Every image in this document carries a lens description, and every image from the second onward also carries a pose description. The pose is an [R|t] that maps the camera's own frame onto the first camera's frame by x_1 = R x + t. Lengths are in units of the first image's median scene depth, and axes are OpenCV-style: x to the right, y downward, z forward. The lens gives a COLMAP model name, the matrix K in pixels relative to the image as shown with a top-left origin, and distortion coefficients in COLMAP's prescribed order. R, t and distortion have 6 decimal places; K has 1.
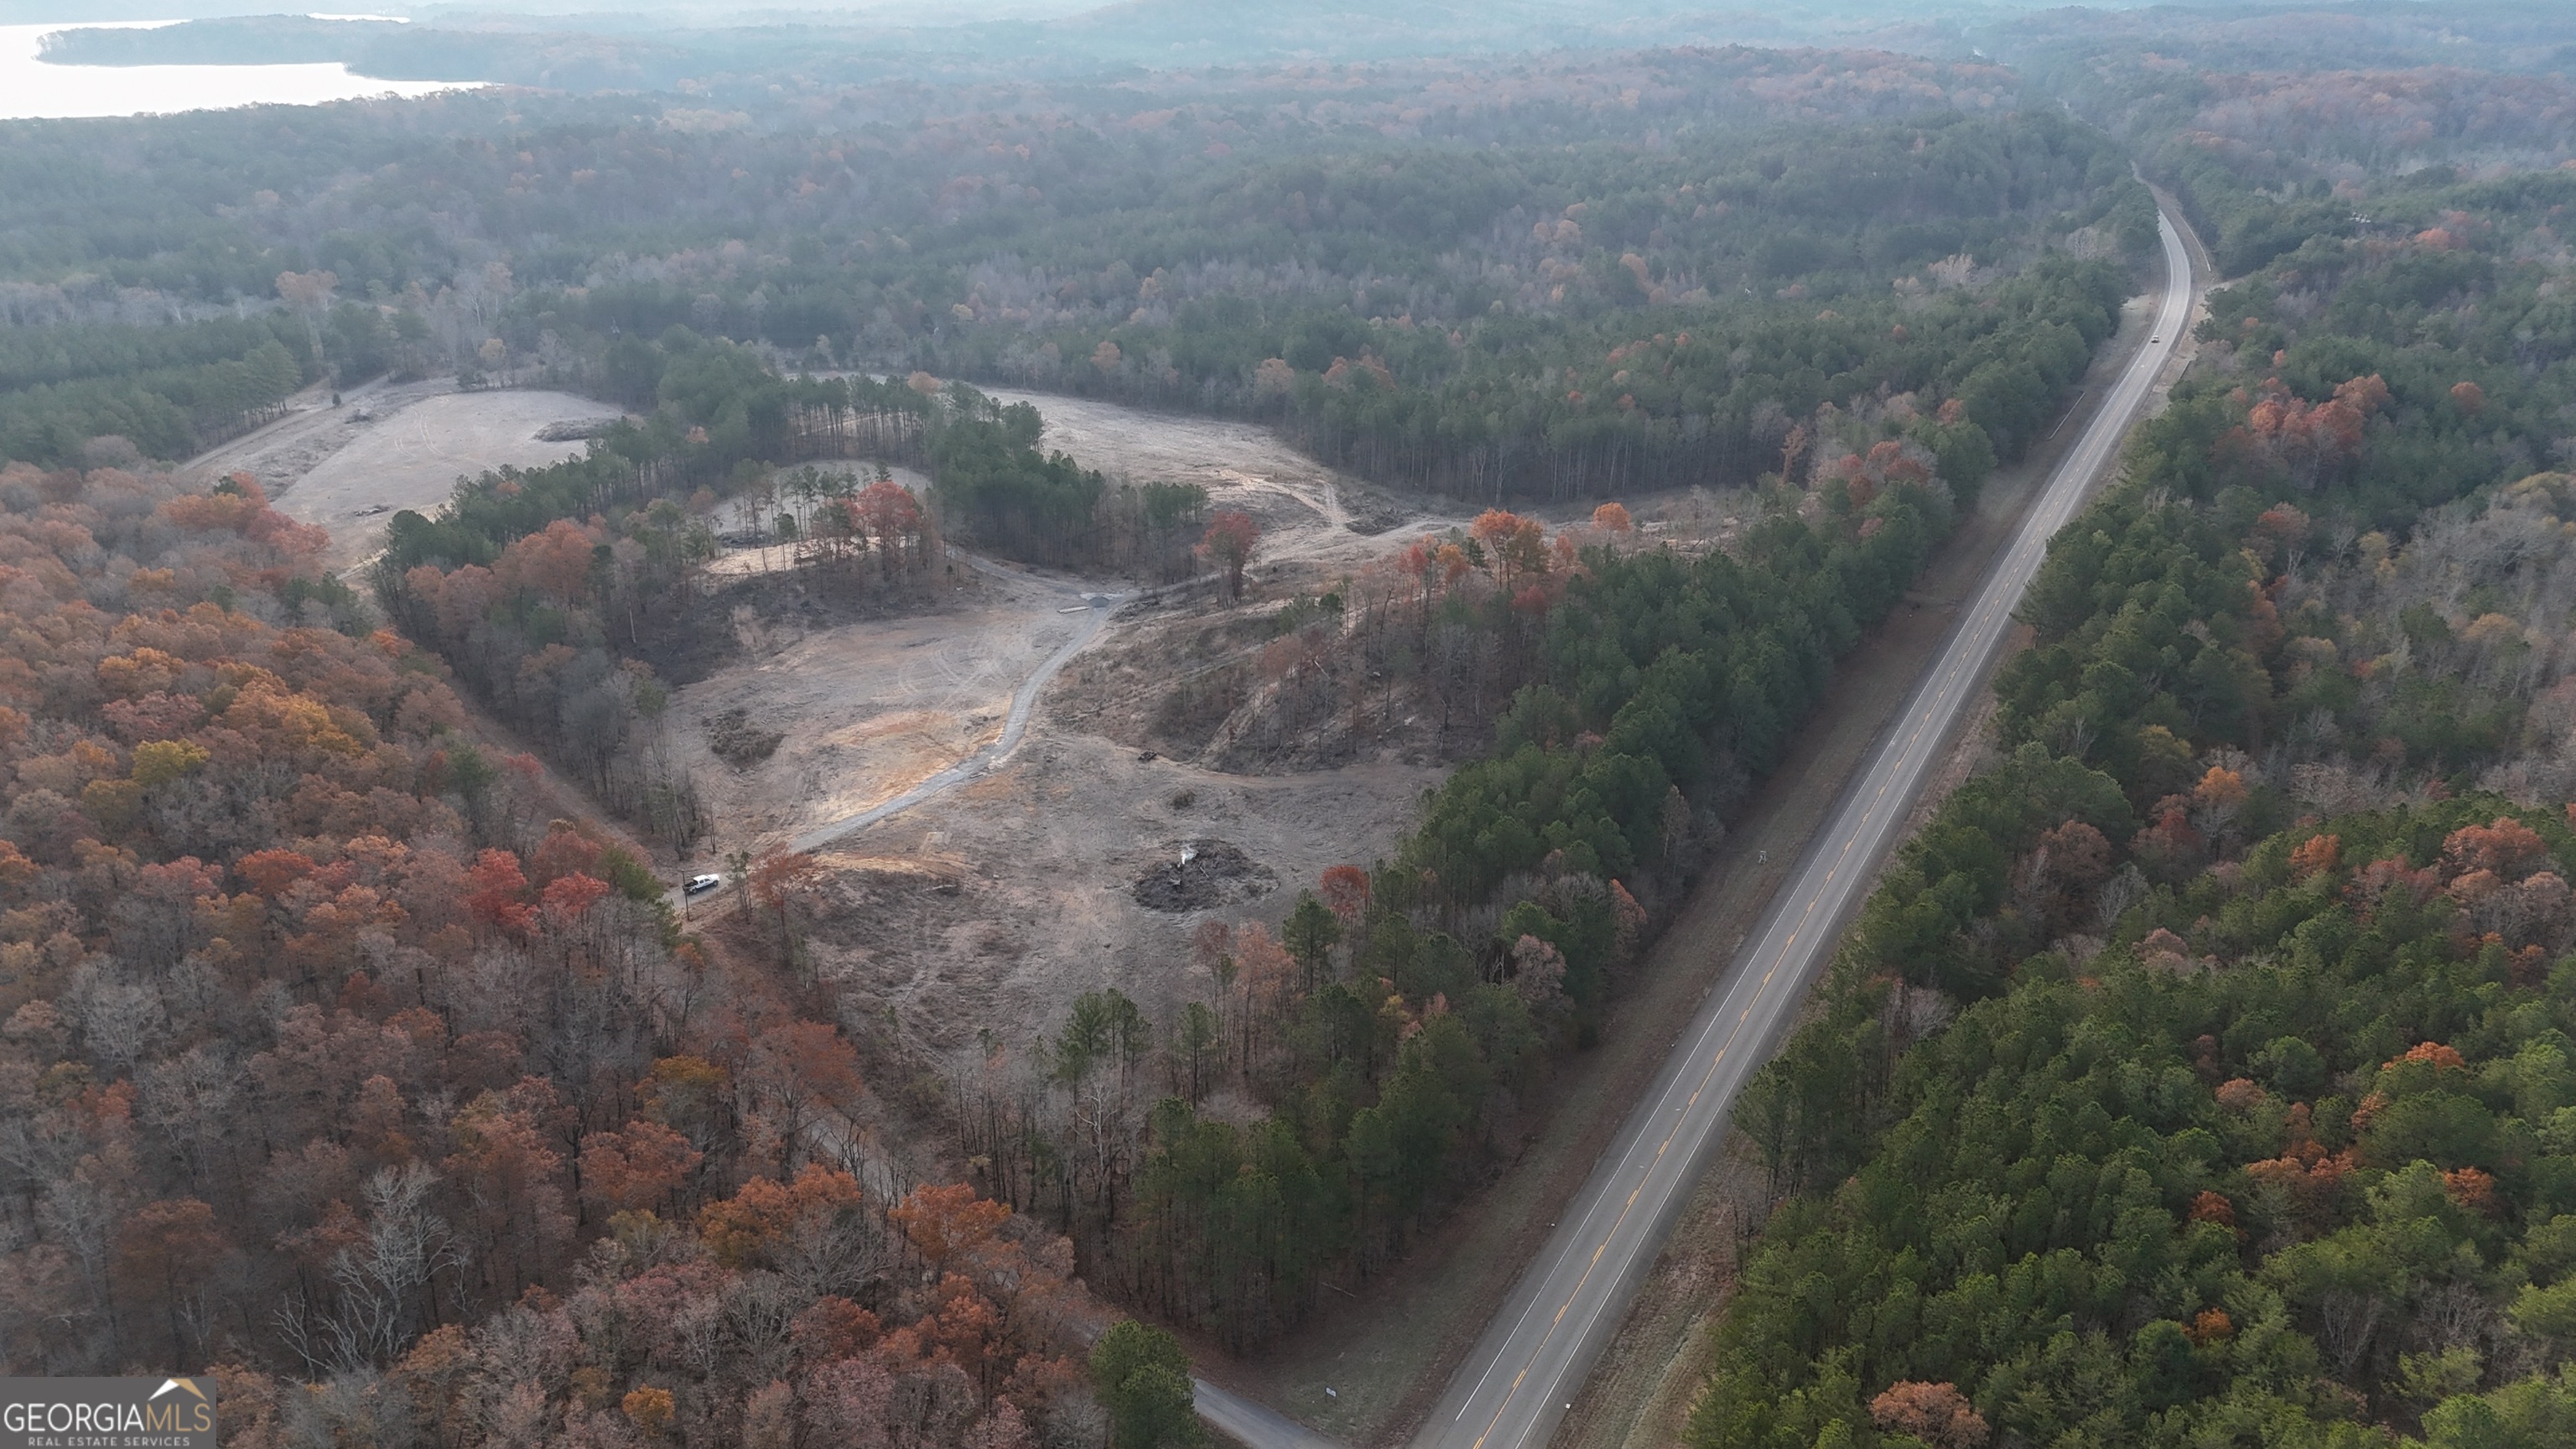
lens RADIAL K [[1875.3, 0, 1296.6], [0, 1875.3, 709.5], [0, 0, 1]] dist [0.077359, -0.065375]
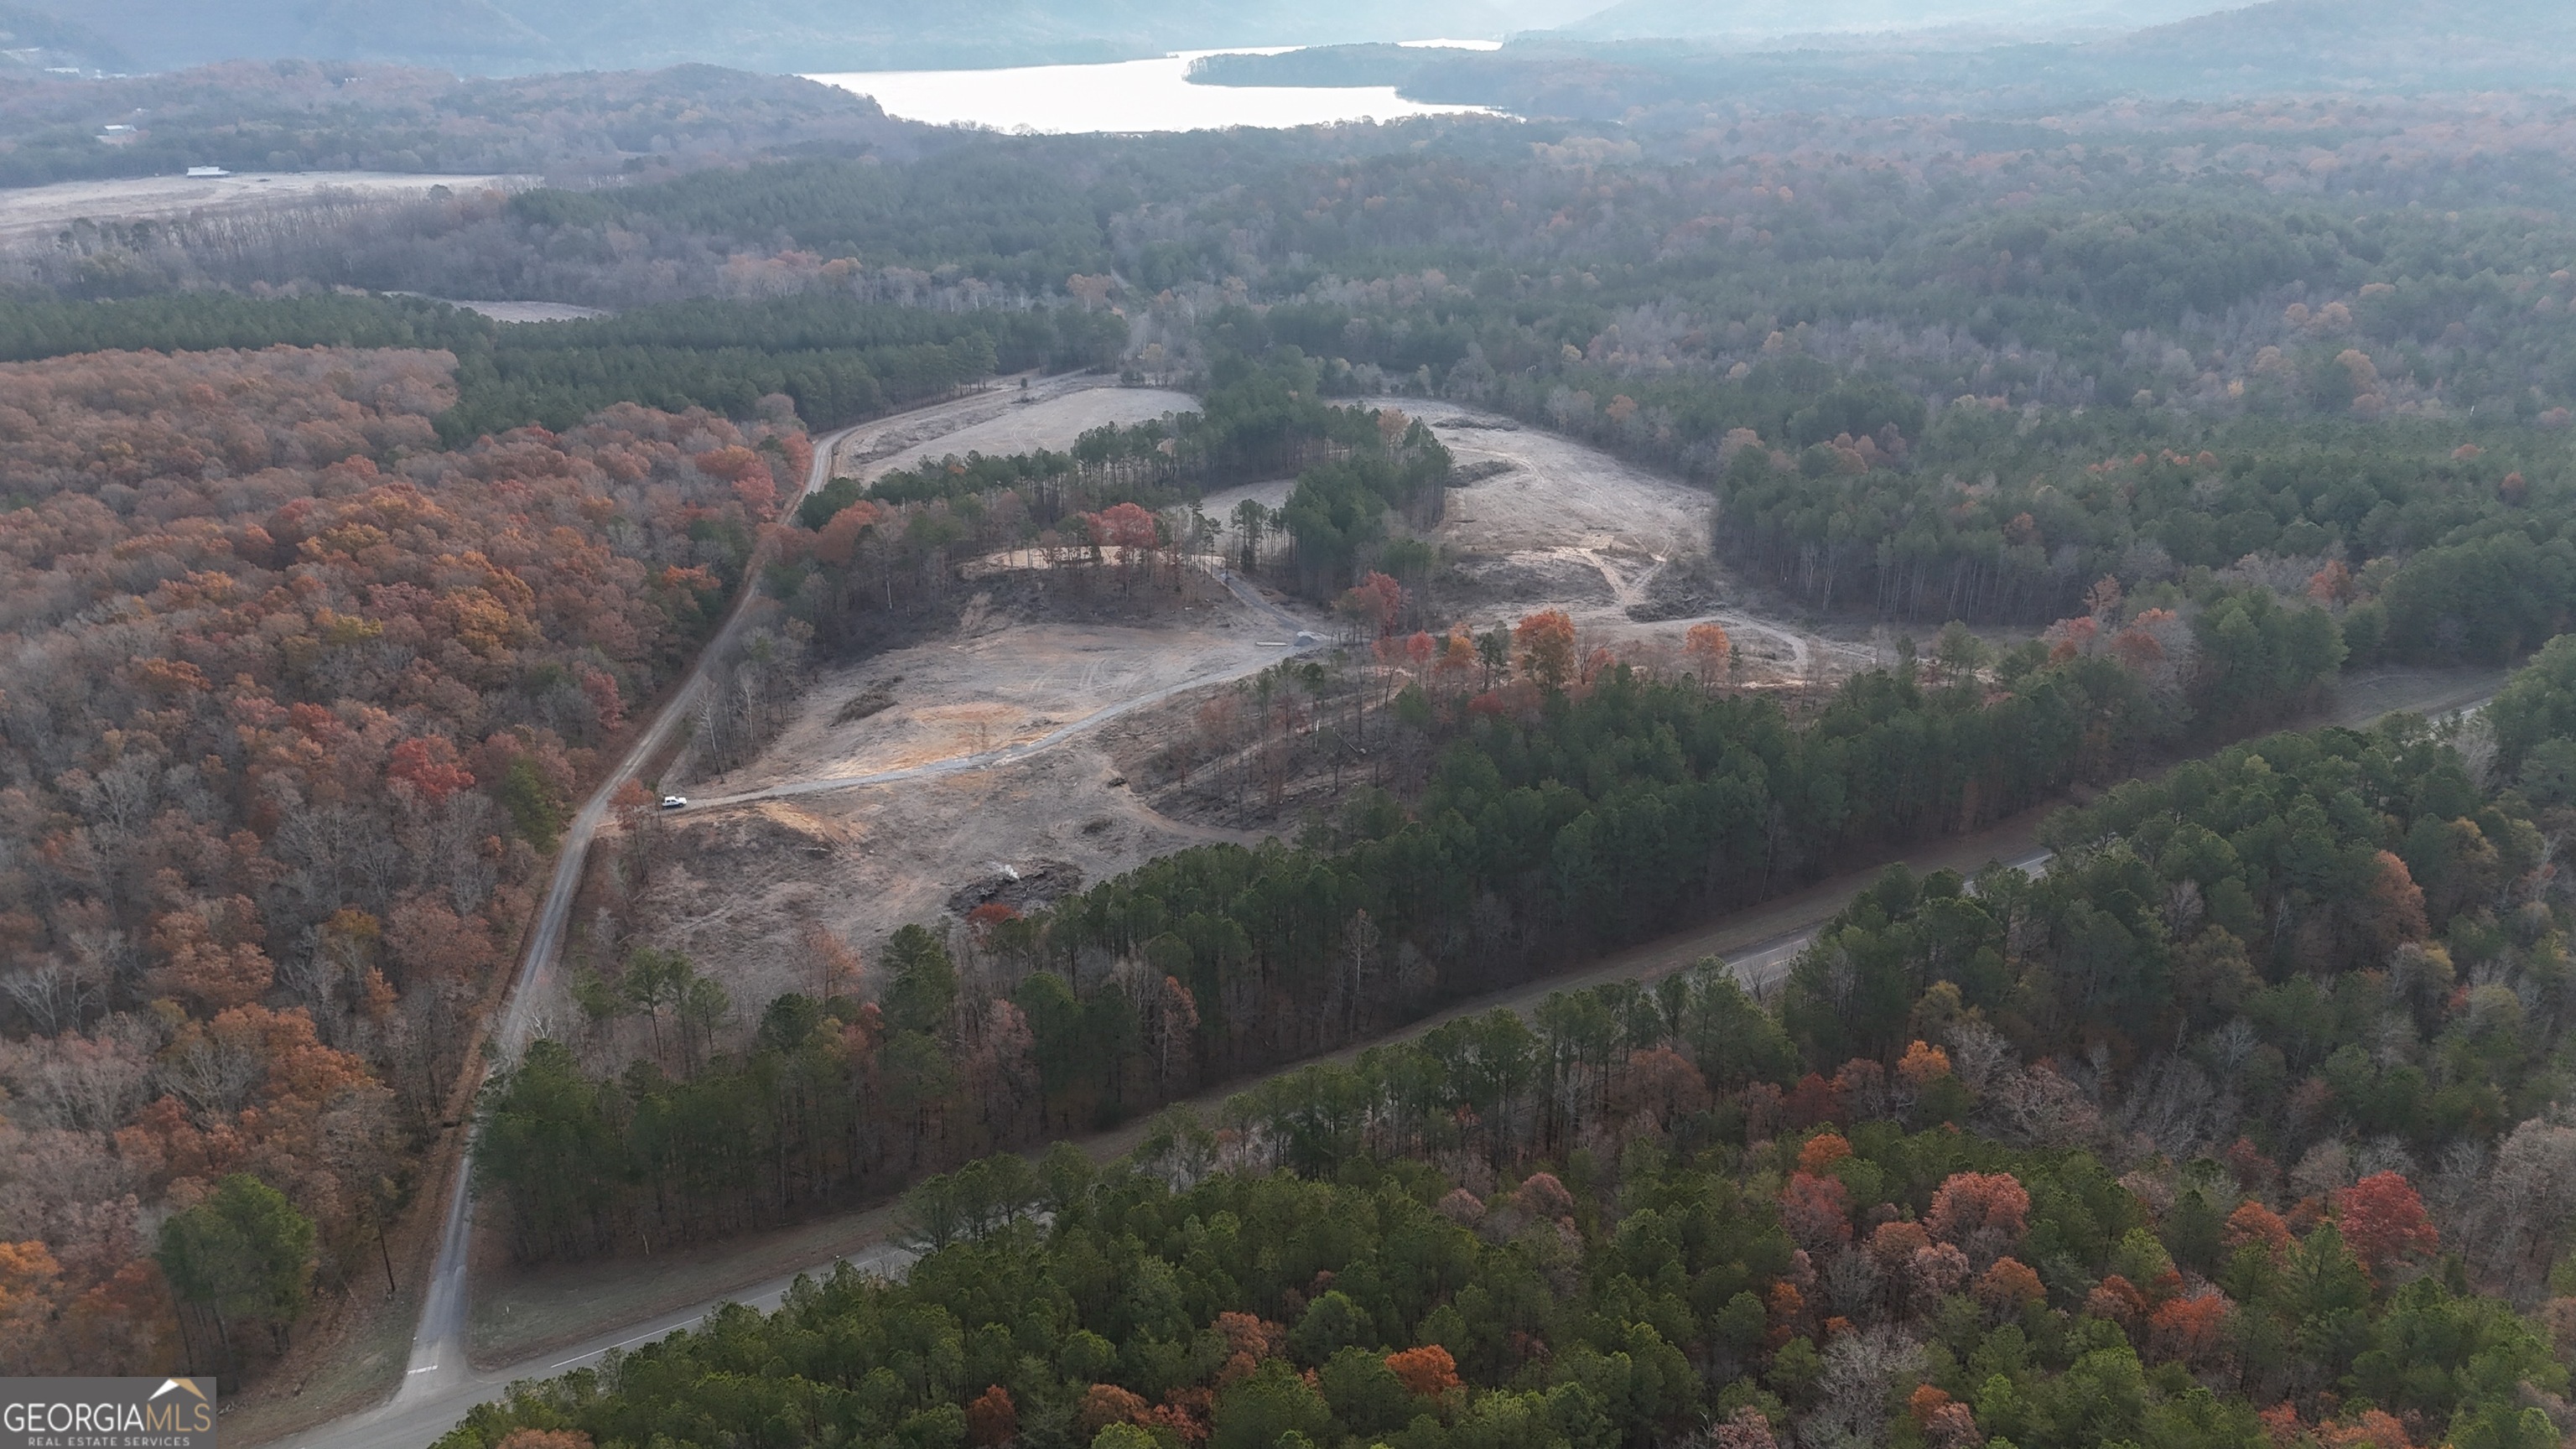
lens RADIAL K [[1875.3, 0, 1296.6], [0, 1875.3, 709.5], [0, 0, 1]] dist [0.077359, -0.065375]
pose [[0.854119, 0.181014, -0.487560, 0.292963], [-0.185084, 0.981896, 0.040311, -0.043692], [0.486030, 0.055809, 0.872158, 0.059747]]
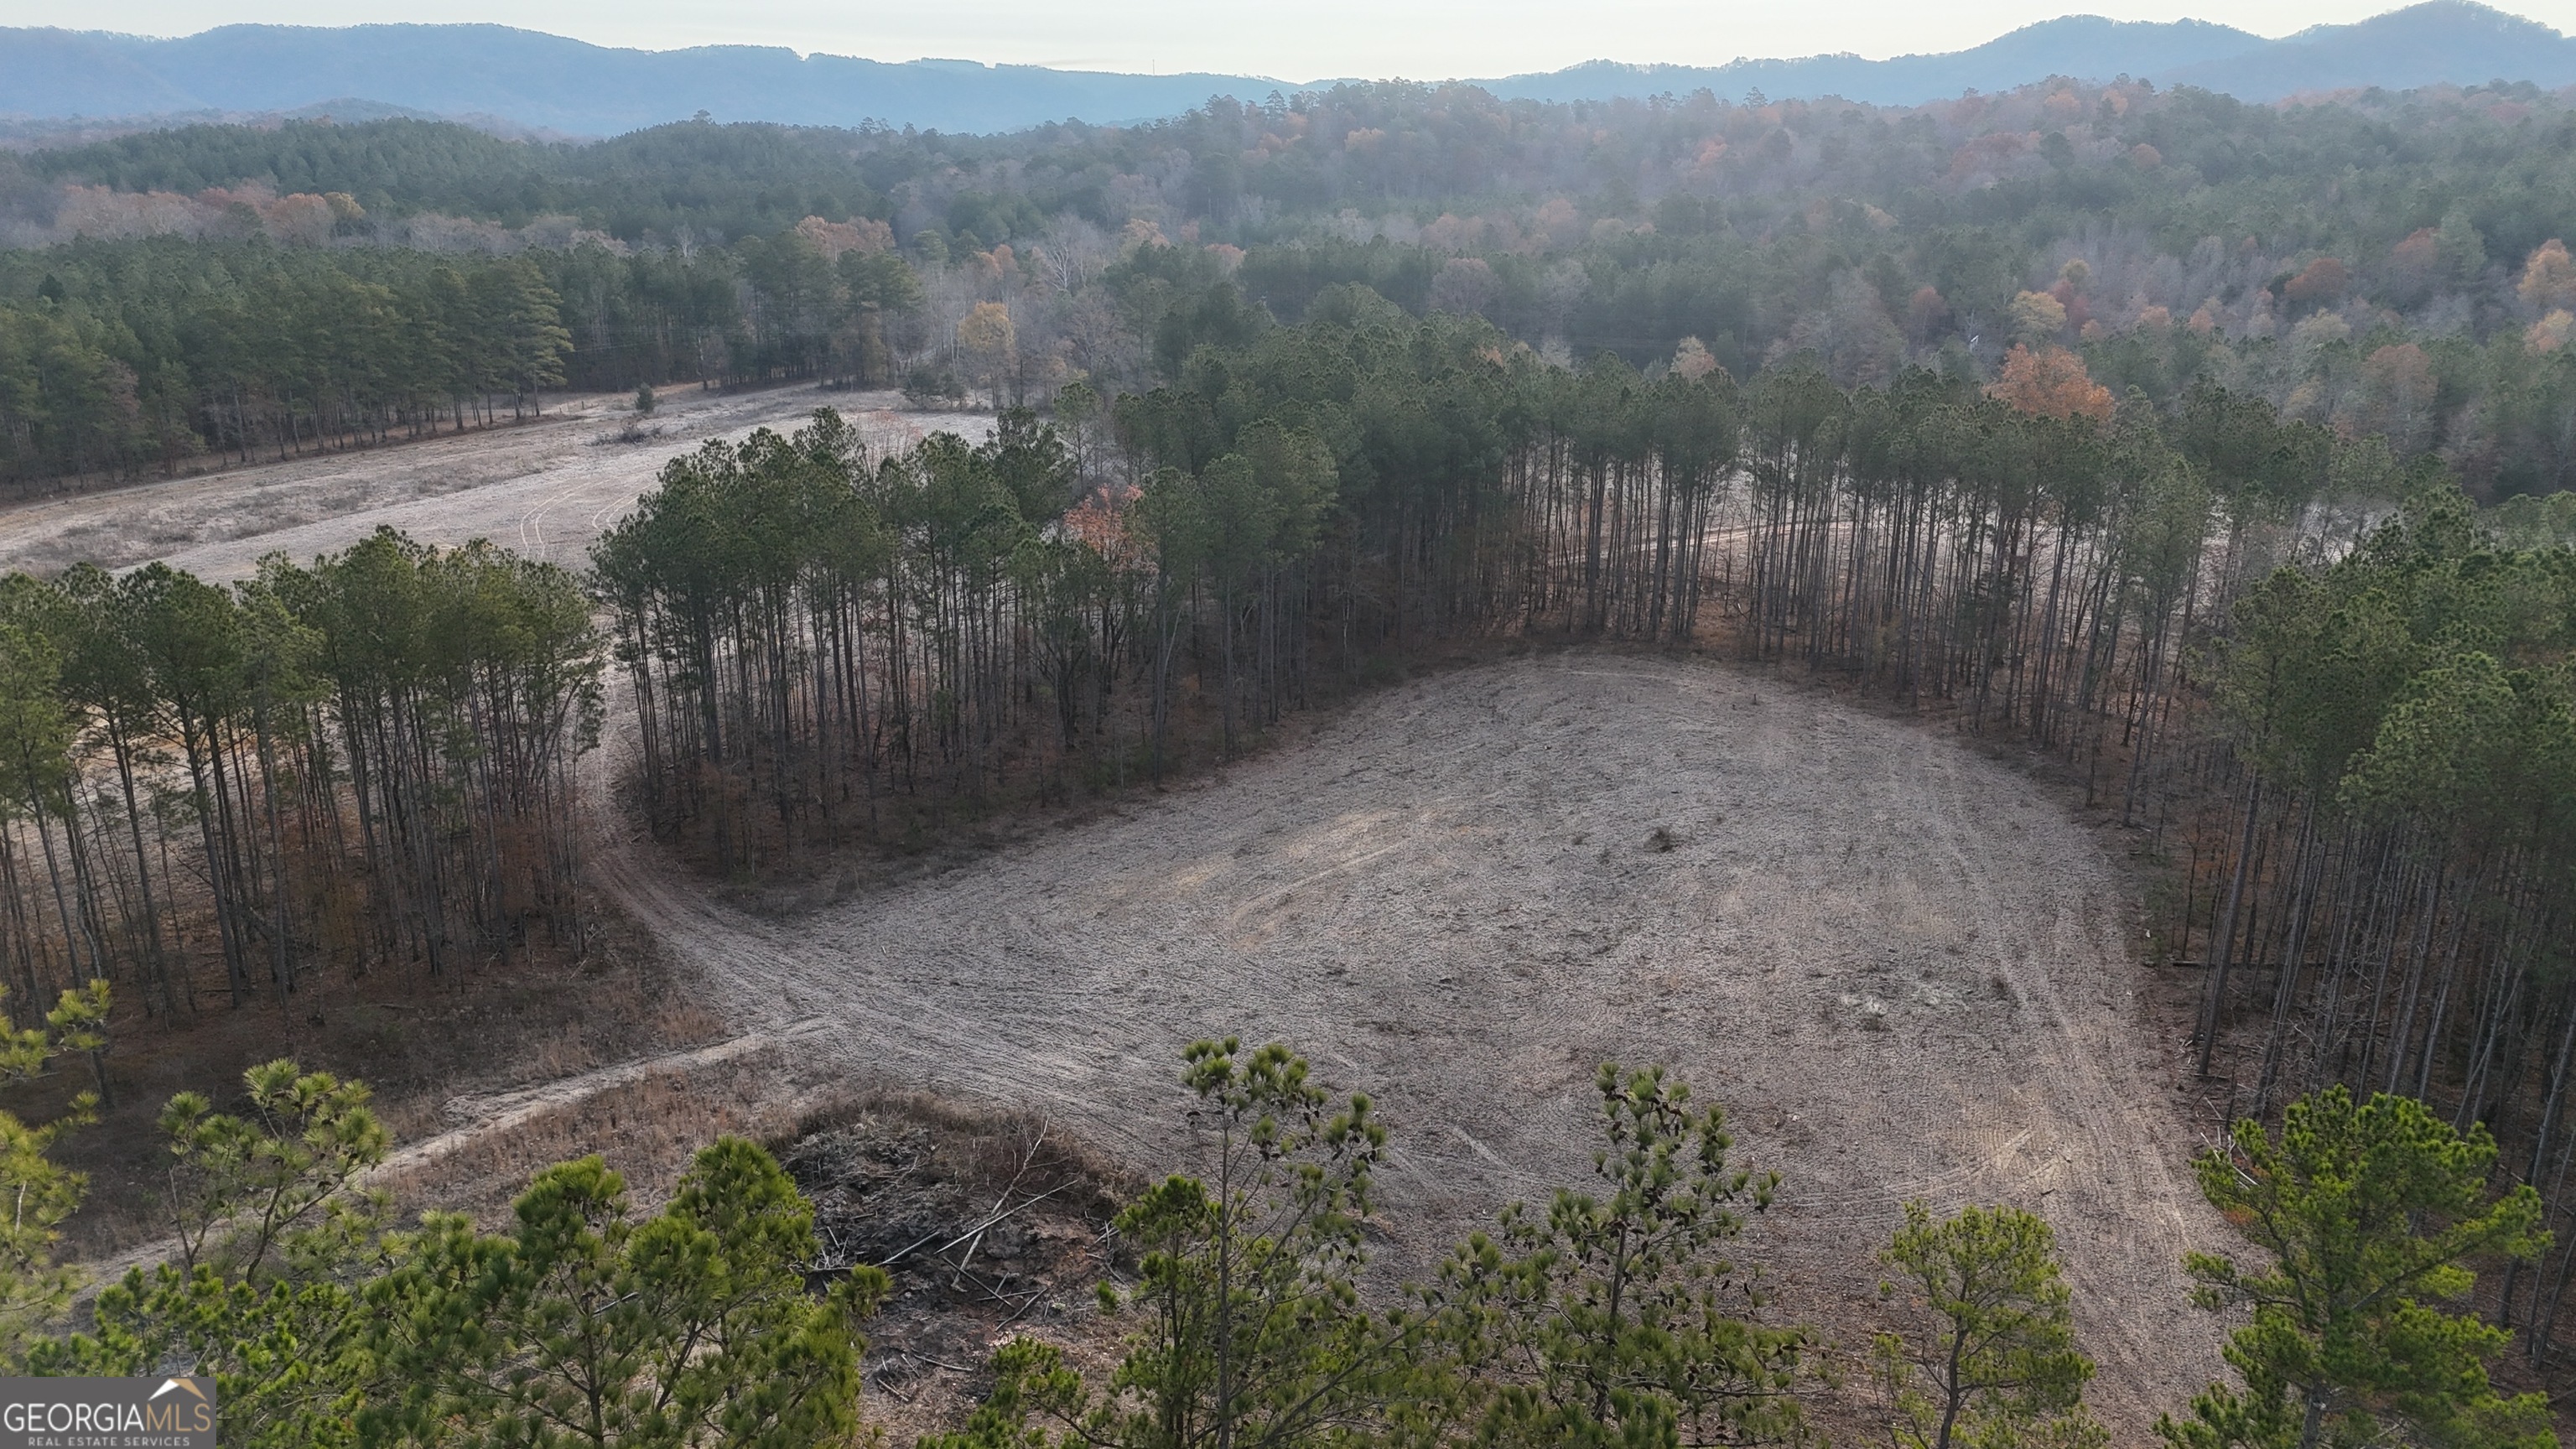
lens RADIAL K [[1904.8, 0, 1288.0], [0, 1904.8, 724.5], [0, 0, 1]] dist [0.086713, -0.029064]
pose [[0.896501, 0.131079, -0.423207, -0.172369], [-0.160854, 0.986349, -0.035247, -0.103731], [0.412809, 0.099673, 0.905347, 0.722331]]
